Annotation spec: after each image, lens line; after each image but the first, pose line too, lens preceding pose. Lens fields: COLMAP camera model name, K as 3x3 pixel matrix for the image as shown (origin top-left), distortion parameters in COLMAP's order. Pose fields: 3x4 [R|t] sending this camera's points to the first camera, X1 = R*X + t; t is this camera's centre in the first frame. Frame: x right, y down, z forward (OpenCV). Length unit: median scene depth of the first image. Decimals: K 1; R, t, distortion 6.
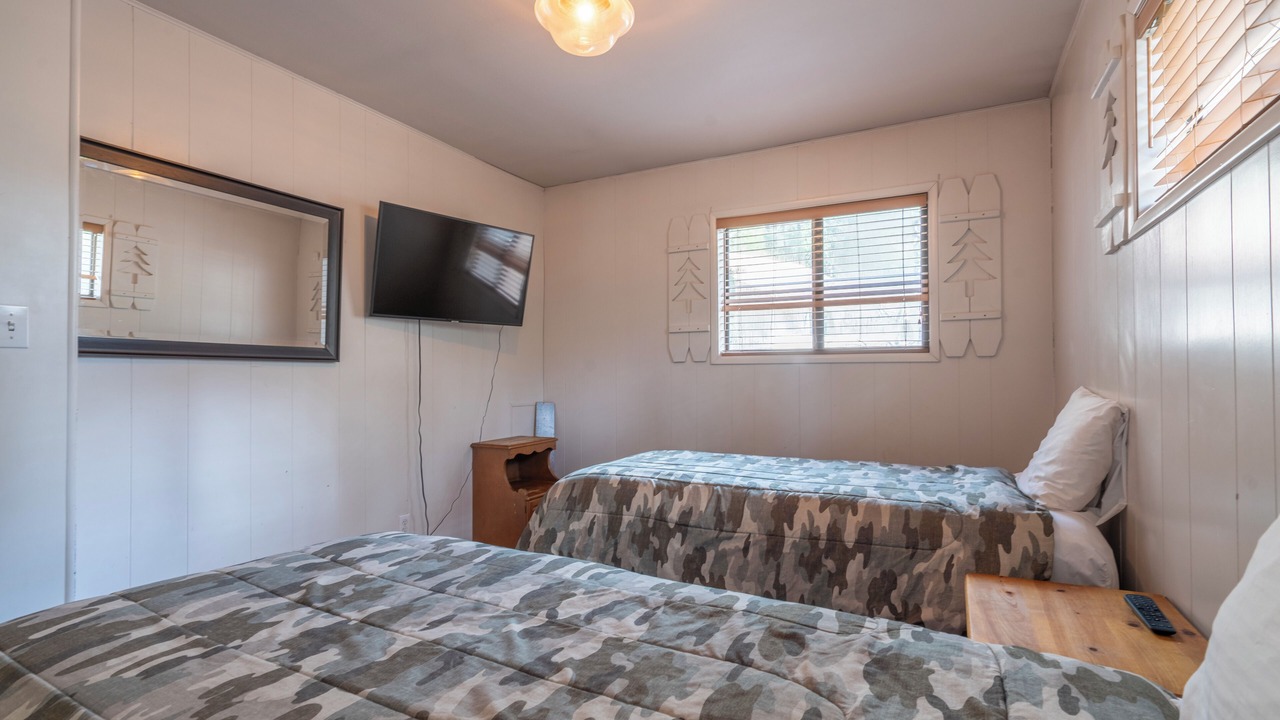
lens RADIAL K [[581.9, 0, 640.6], [0, 581.9, 367.5], [0, 0, 1]] dist [-0.001734, -0.000590]
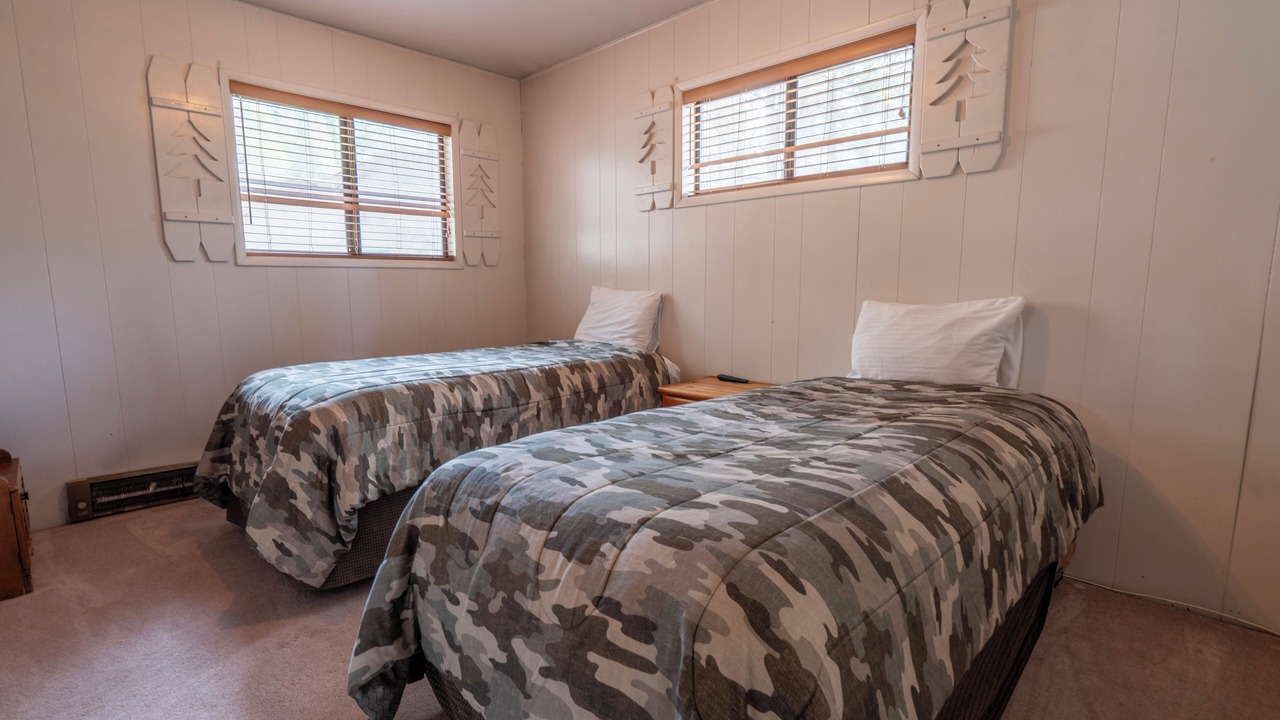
lens RADIAL K [[581.9, 0, 617.6], [0, 581.9, 363.8], [0, 0, 1]] dist [-0.001734, -0.000590]
pose [[0.329327, -0.128657, 0.935410, -0.861630], [-0.011578, 0.990049, 0.140248, 0.019337], [-0.944145, -0.057017, 0.324560, 0.388932]]
